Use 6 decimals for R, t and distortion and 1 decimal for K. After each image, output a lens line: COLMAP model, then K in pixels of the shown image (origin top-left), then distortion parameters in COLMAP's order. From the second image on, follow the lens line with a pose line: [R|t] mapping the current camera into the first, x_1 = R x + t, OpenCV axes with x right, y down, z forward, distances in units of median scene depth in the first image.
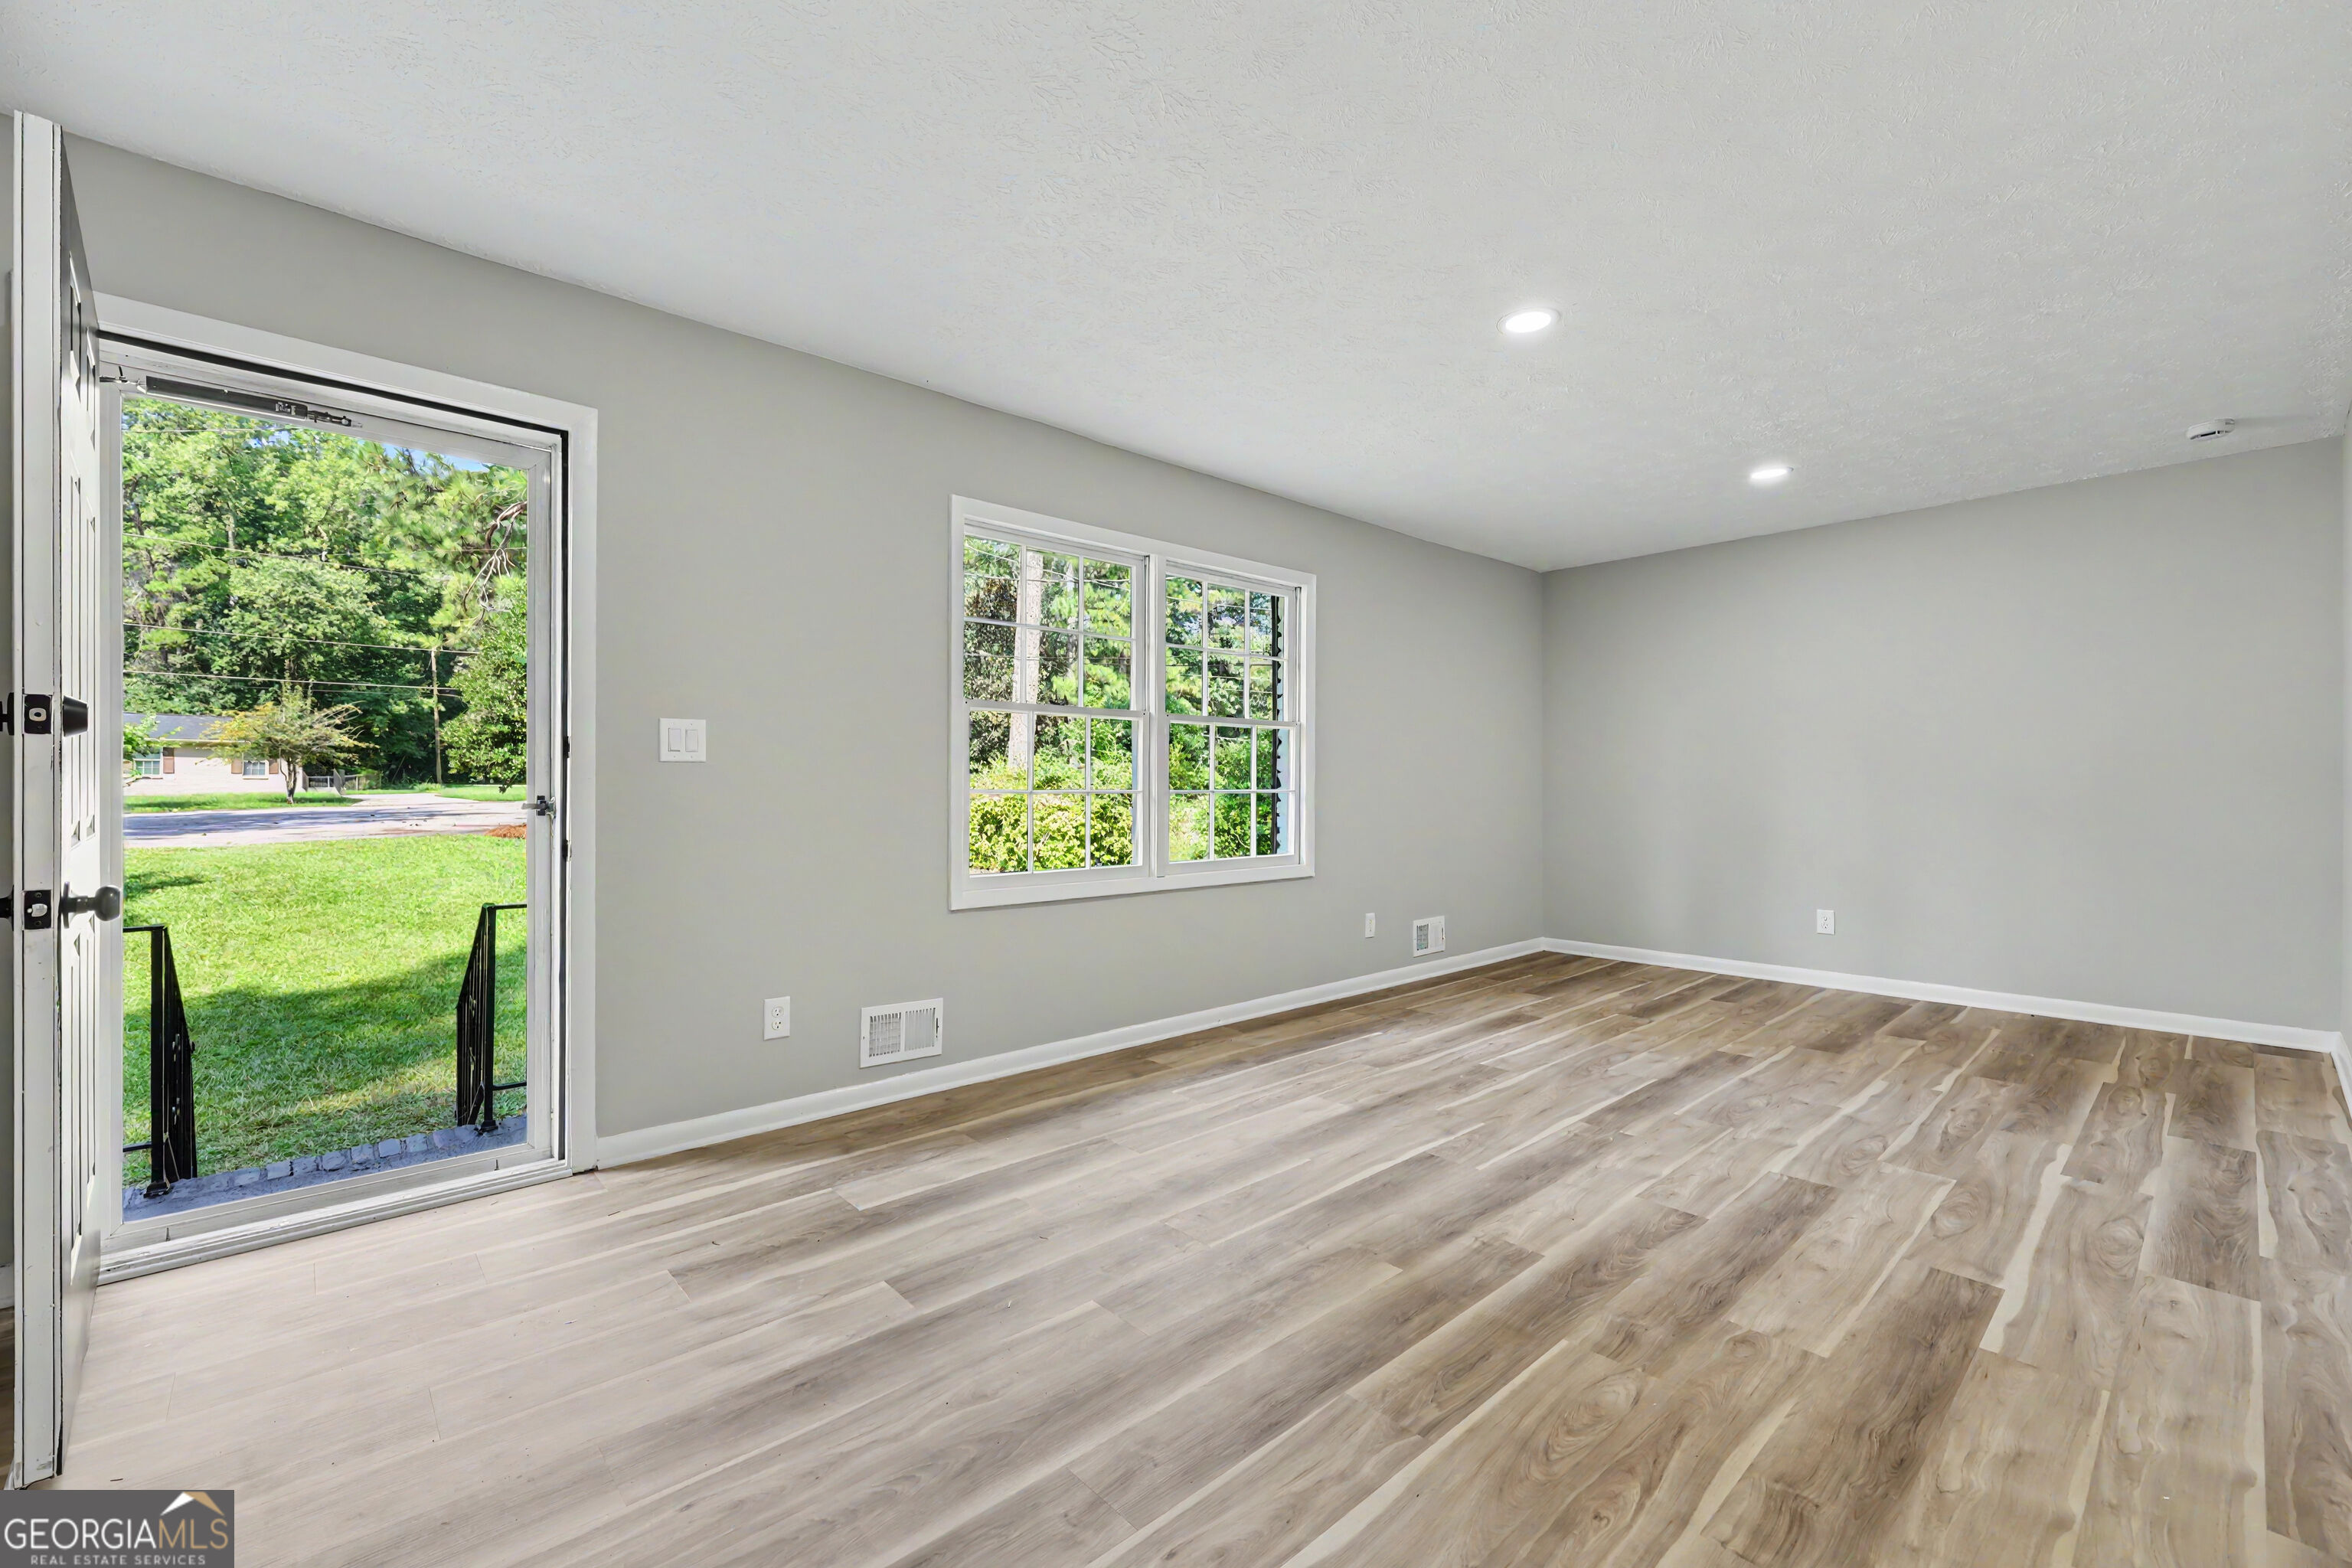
lens RADIAL K [[967.5, 0, 1185.2], [0, 967.5, 800.0], [0, 0, 1]] dist [-0.003008, -0.000293]
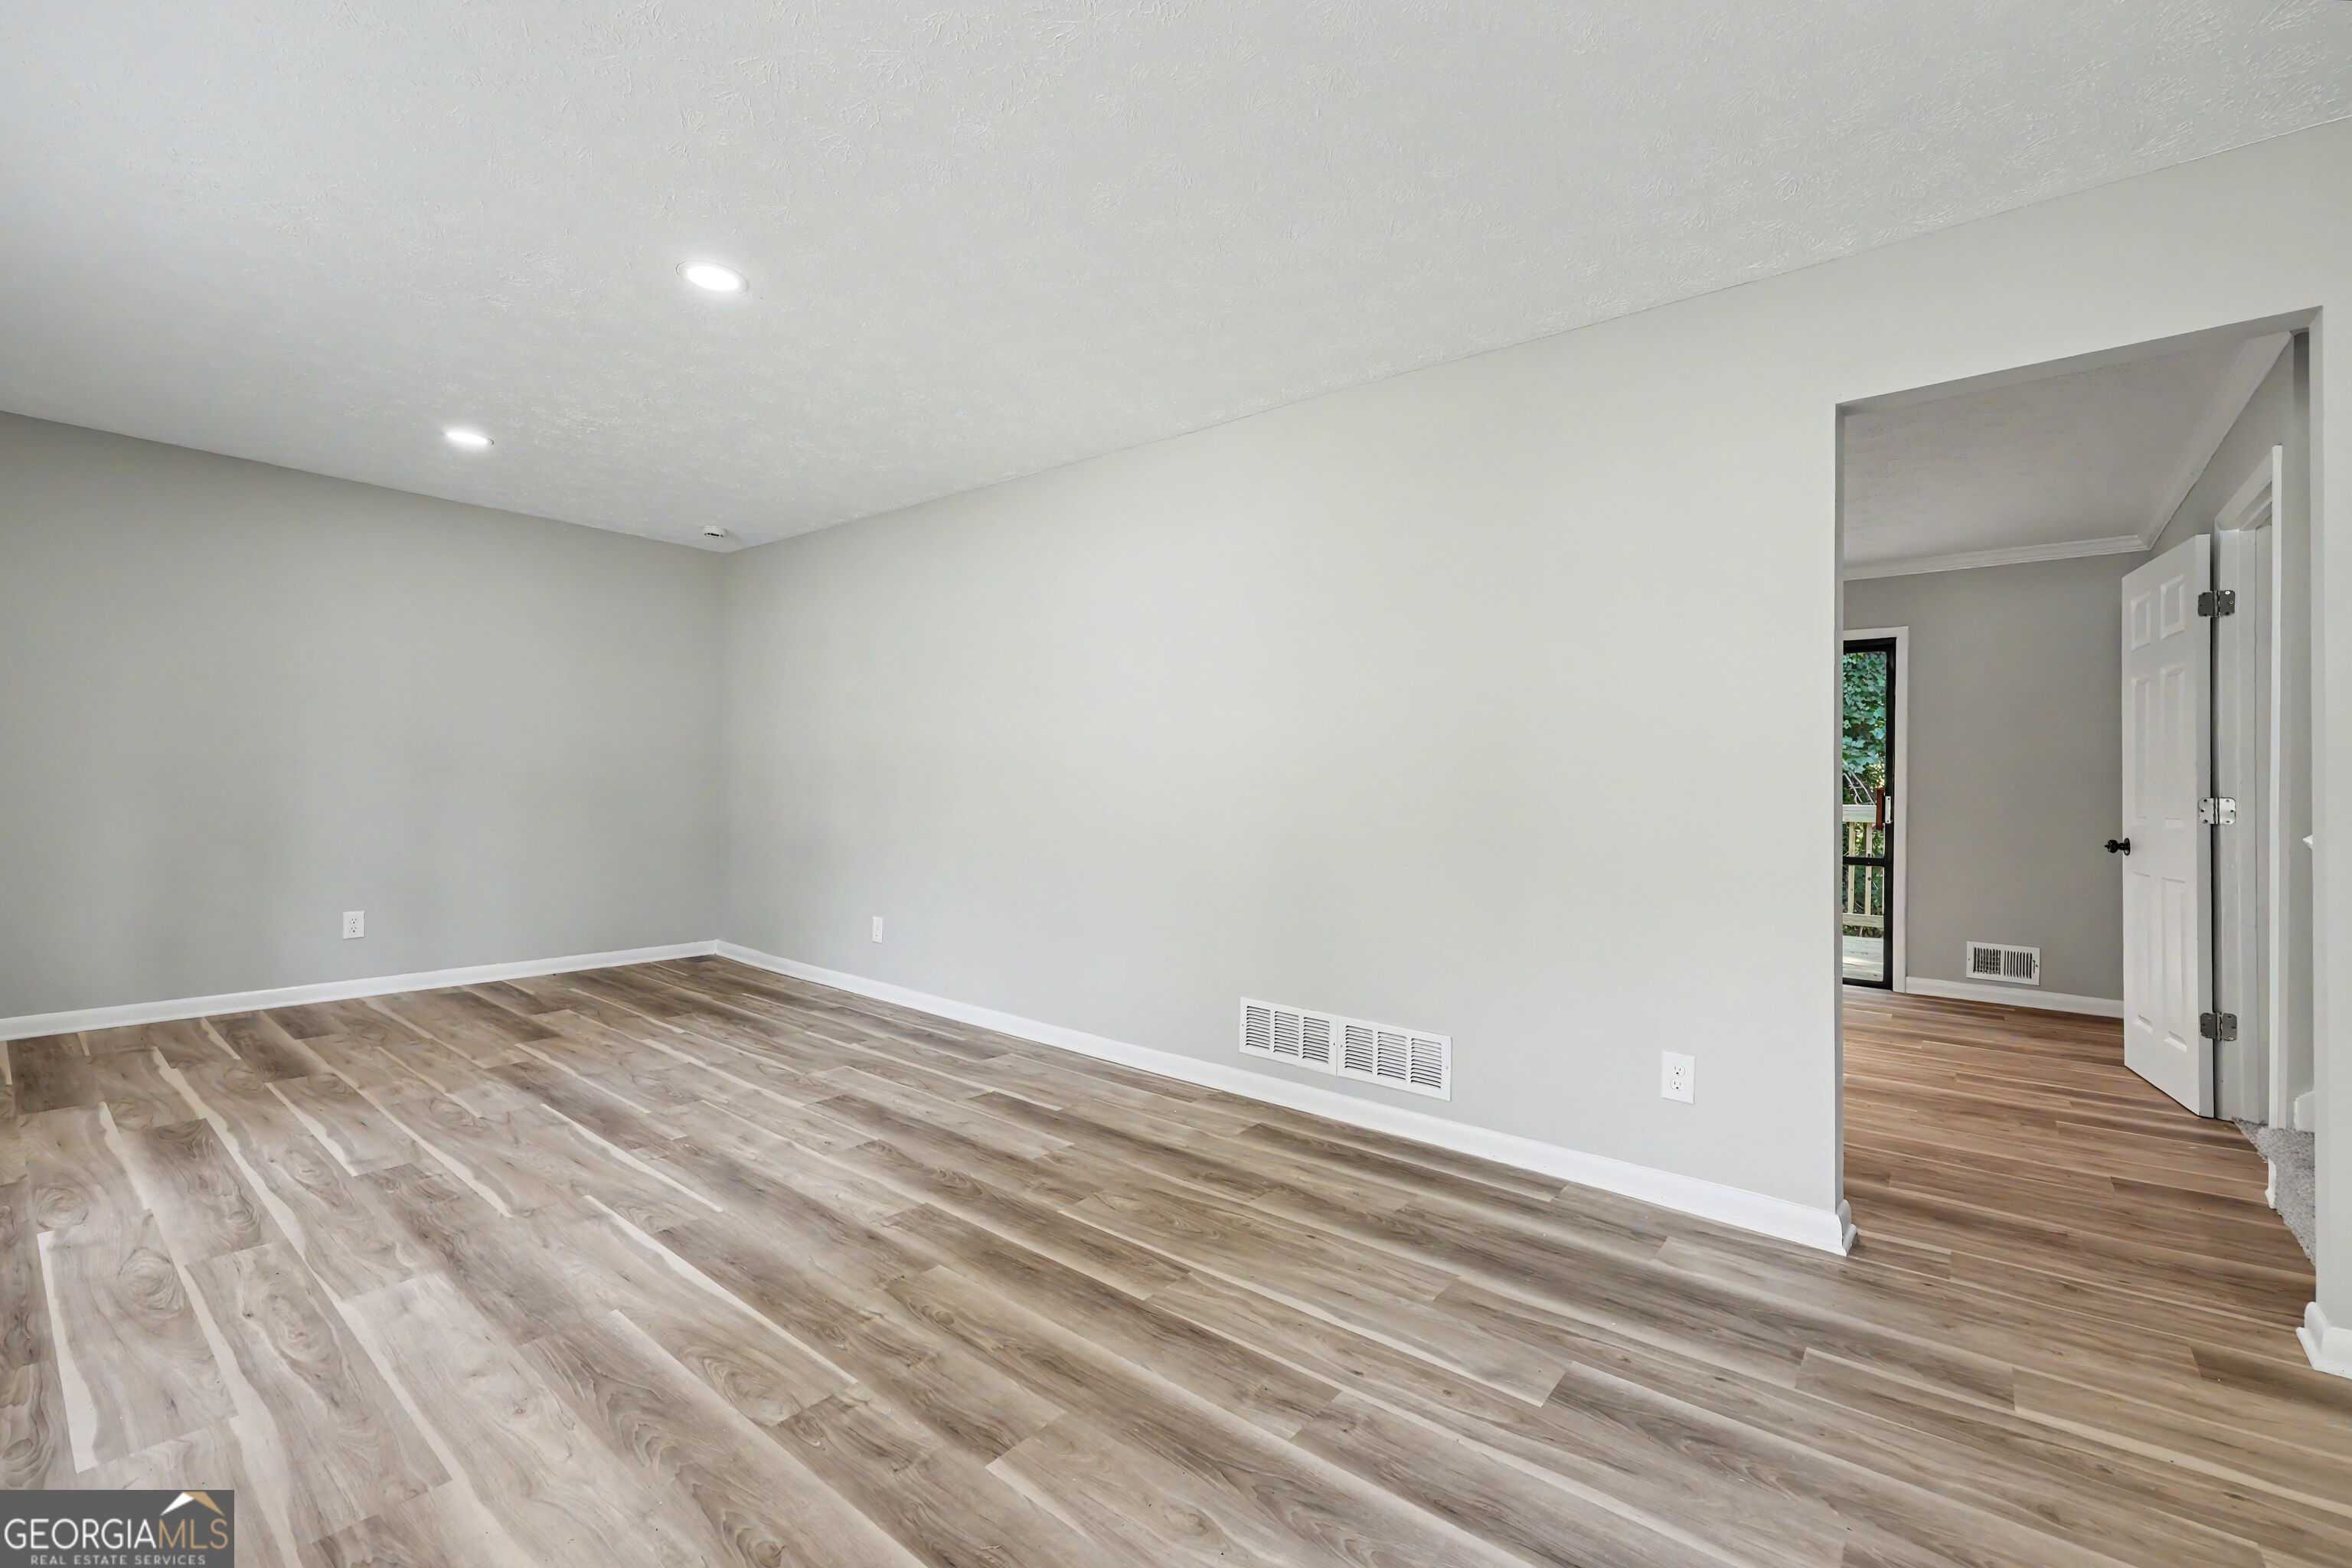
lens RADIAL K [[967.5, 0, 1187.6], [0, 967.5, 778.3], [0, 0, 1]] dist [-0.003008, -0.000293]
pose [[-0.146655, 0.005048, 0.989175, -0.710512], [-0.004253, 0.999975, -0.005734, -0.015954], [-0.989179, -0.005047, -0.146630, 0.779663]]
